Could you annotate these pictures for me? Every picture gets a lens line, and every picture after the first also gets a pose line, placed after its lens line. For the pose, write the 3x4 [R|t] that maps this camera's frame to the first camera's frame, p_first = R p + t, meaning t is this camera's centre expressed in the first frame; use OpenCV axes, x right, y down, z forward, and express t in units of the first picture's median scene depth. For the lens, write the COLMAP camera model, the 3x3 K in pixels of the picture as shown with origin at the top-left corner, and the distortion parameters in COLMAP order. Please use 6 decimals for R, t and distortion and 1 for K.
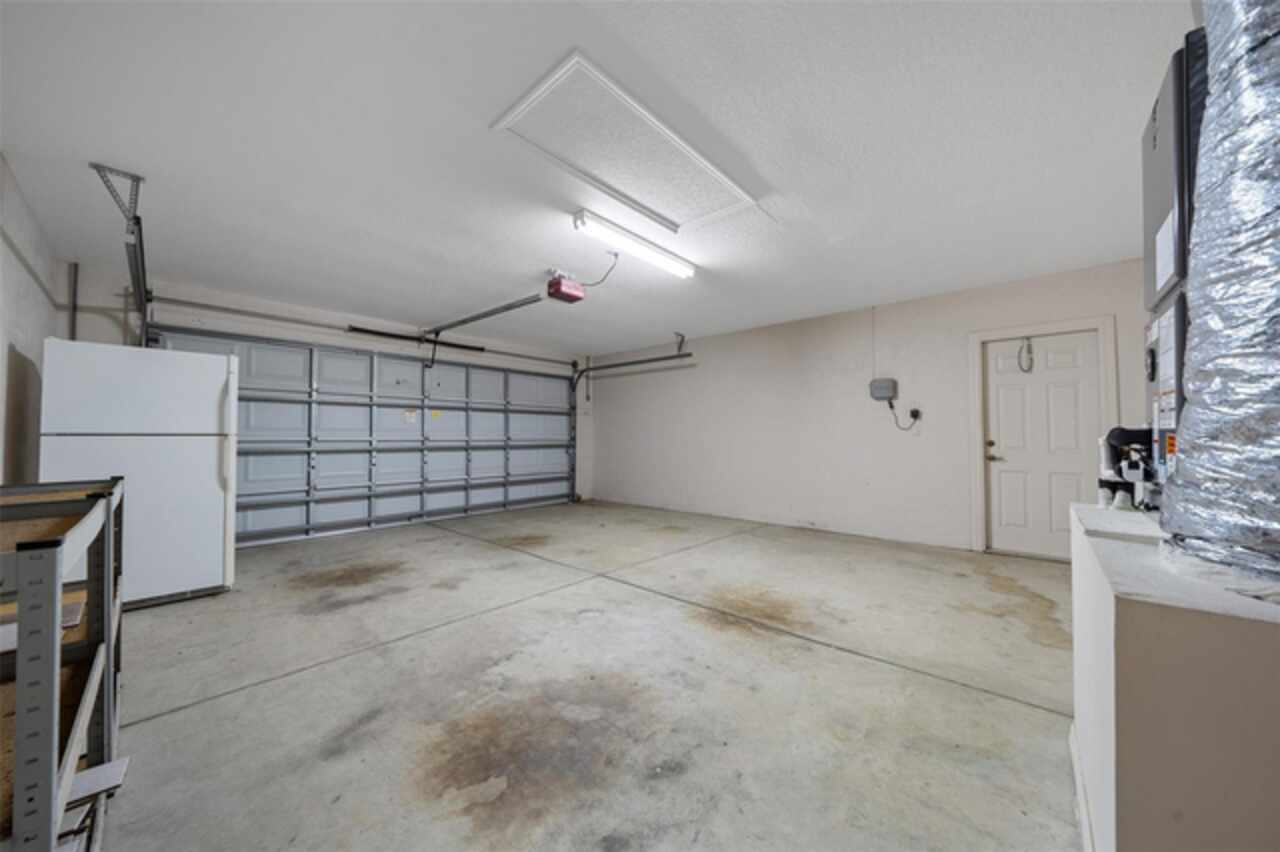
lens RADIAL K [[436.2, 0, 642.9], [0, 436.2, 431.7], [0, 0, 1]] dist [0.000205, 0.000159]
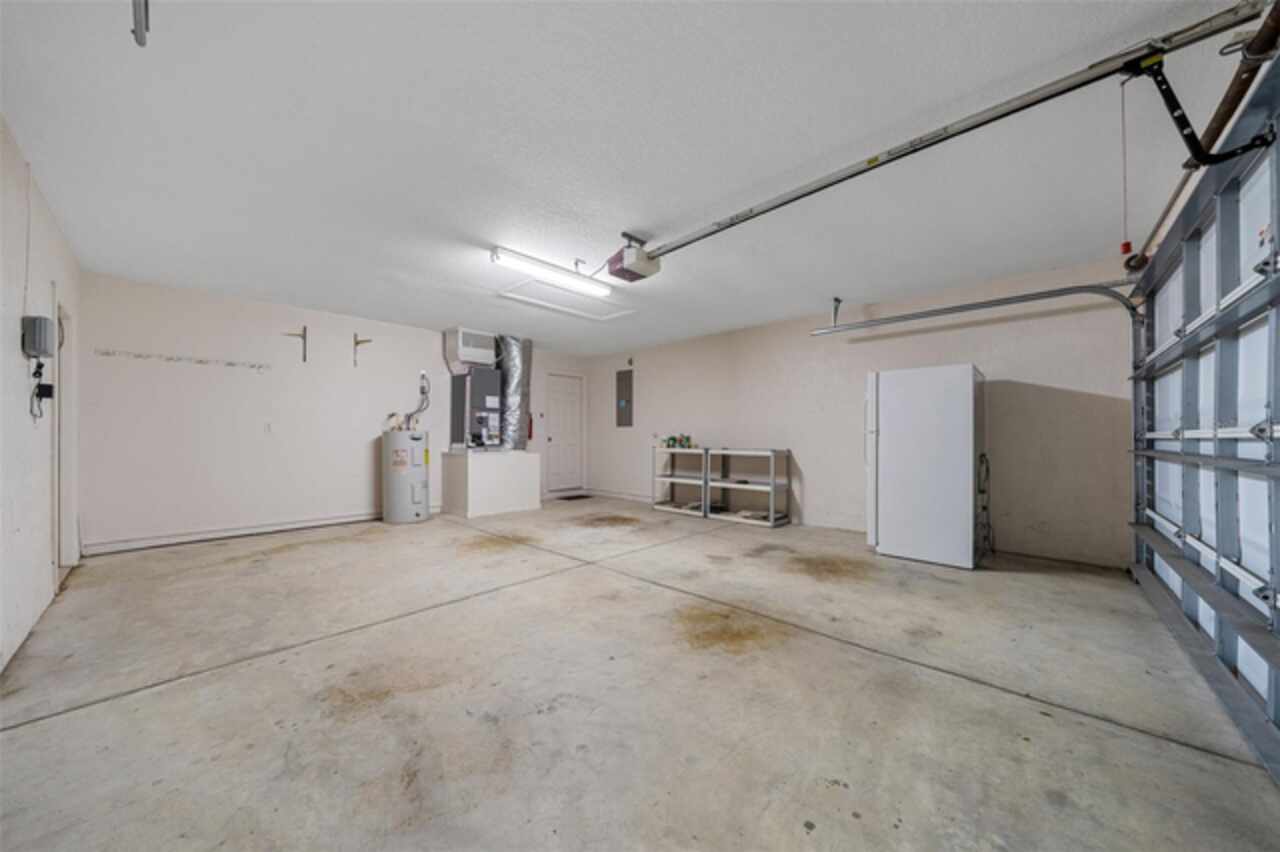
lens RADIAL K [[436.2, 0, 638.0], [0, 436.2, 434.6], [0, 0, 1]] dist [0.000205, 0.000159]
pose [[-0.999905, 0.001065, 0.013755, -0.241606], [0.000668, 0.999585, -0.028785, 0.046789], [-0.013780, -0.028773, -0.999491, 2.177550]]
